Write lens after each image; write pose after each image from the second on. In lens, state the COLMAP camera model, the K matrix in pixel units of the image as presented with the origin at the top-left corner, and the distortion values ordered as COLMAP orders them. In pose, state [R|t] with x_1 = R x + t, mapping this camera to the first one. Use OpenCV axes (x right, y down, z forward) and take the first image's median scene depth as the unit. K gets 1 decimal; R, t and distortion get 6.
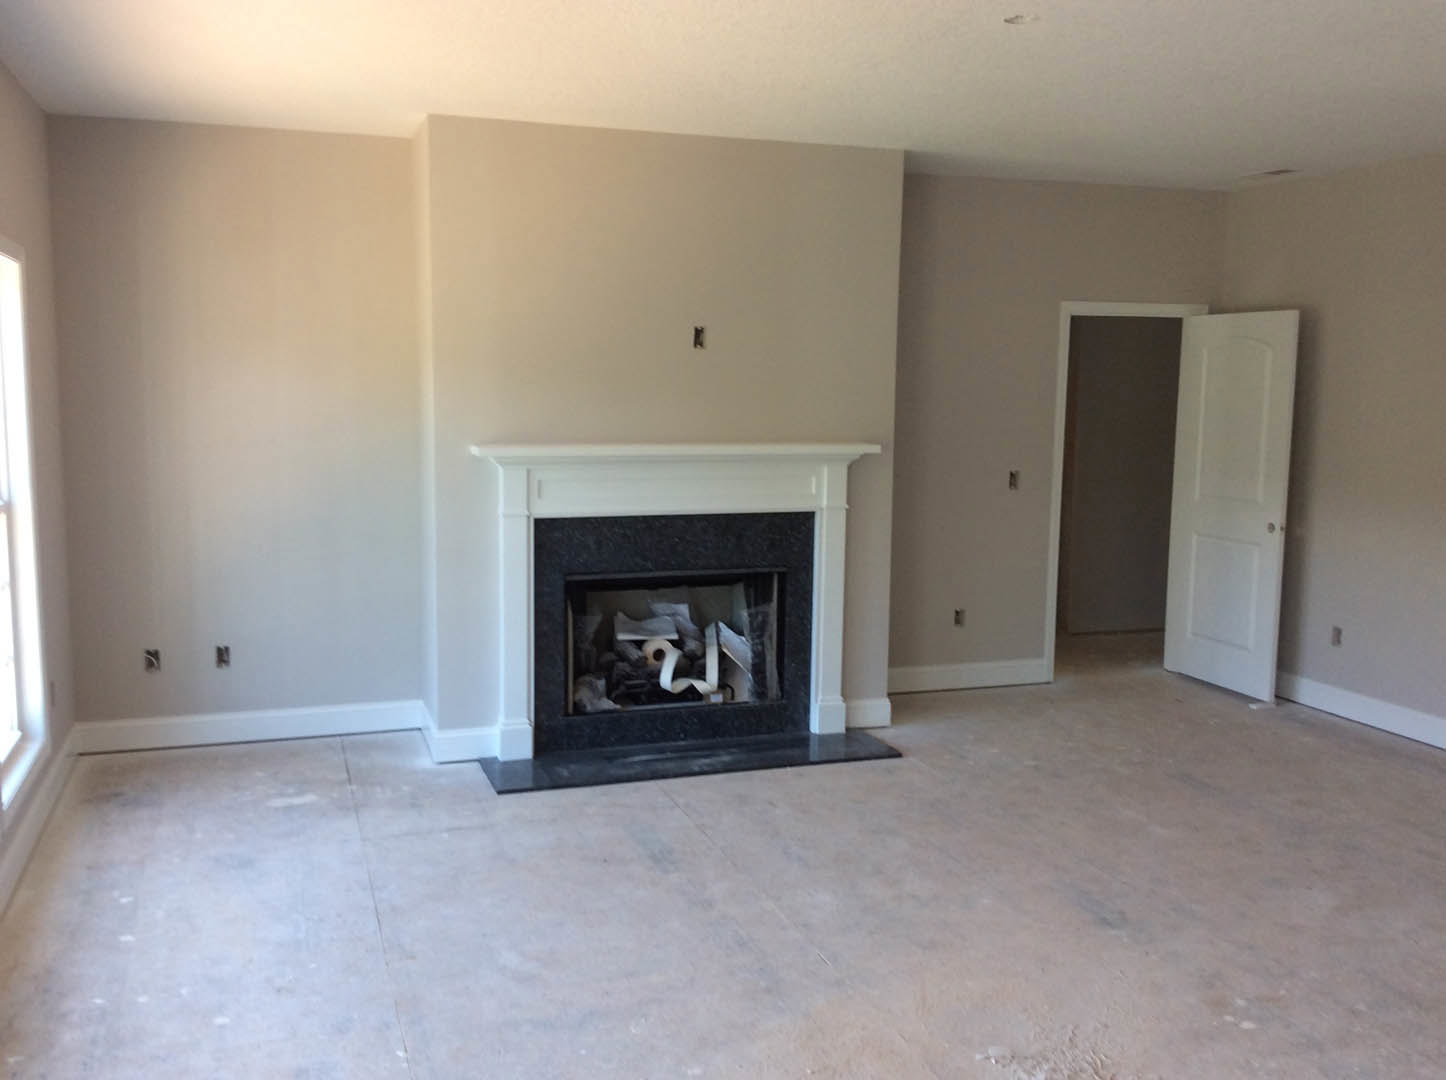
lens RADIAL K [[1328.8, 0, 728.1], [0, 1328.8, 533.6], [0, 0, 1]] dist [0.106331, -0.190063]
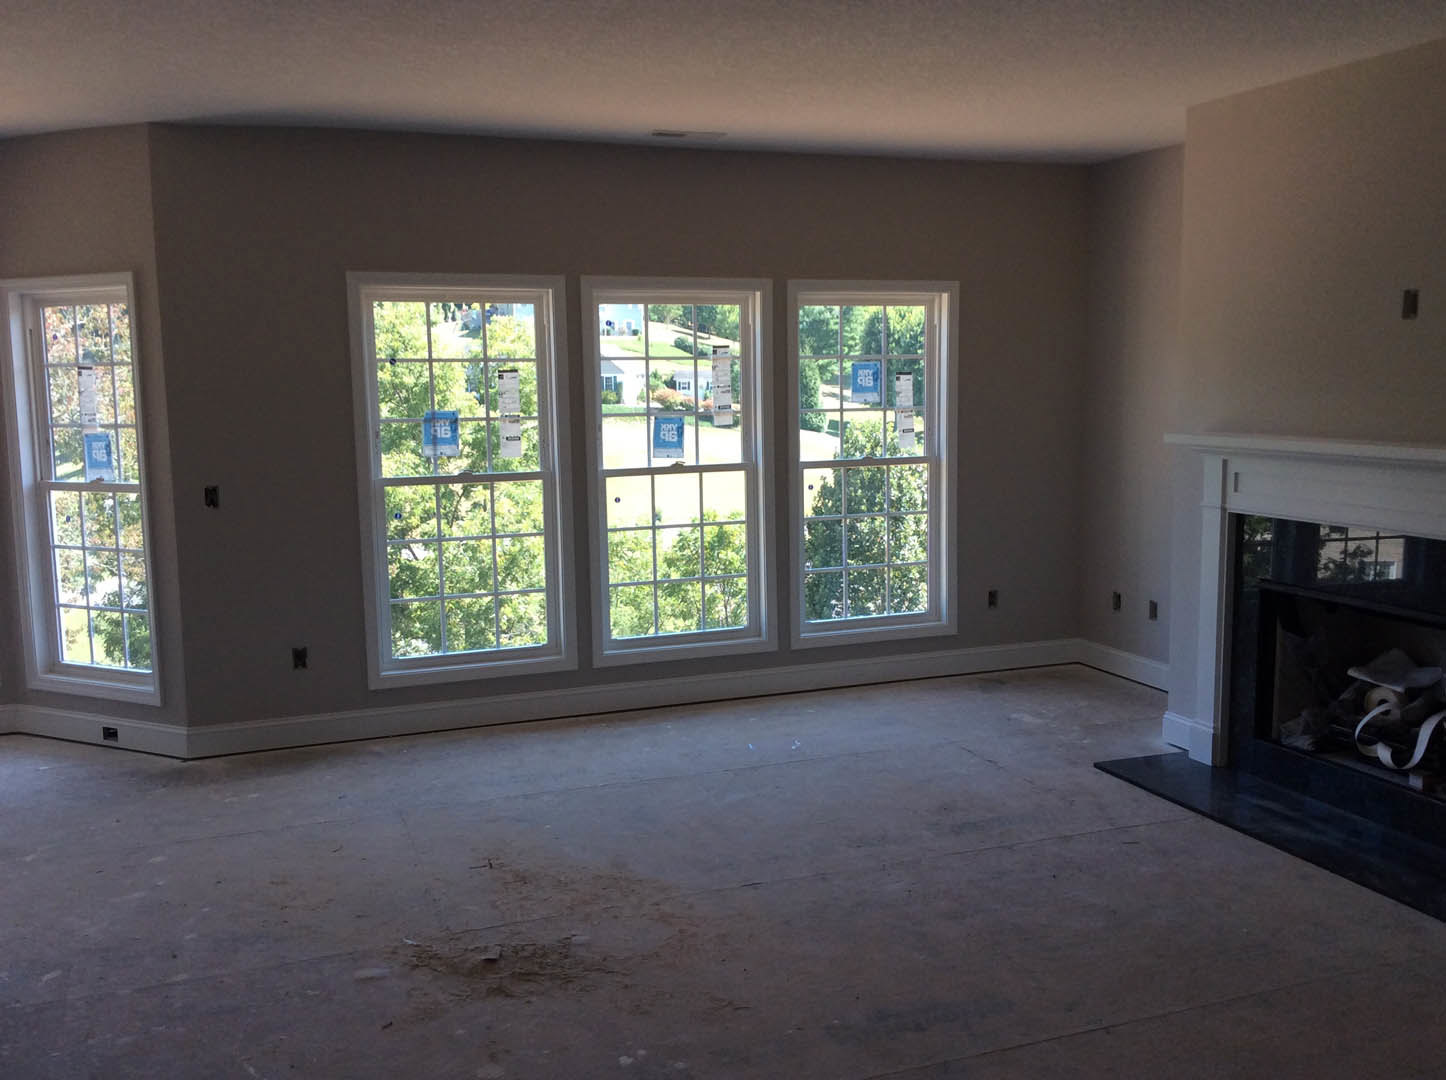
lens RADIAL K [[1328.8, 0, 728.1], [0, 1328.8, 533.6], [0, 0, 1]] dist [0.106331, -0.190063]
pose [[0.040232, 0.111269, -0.992976, 0.792257], [-0.106852, 0.988561, 0.106445, -0.060812], [0.993461, 0.101819, 0.051661, 0.618667]]
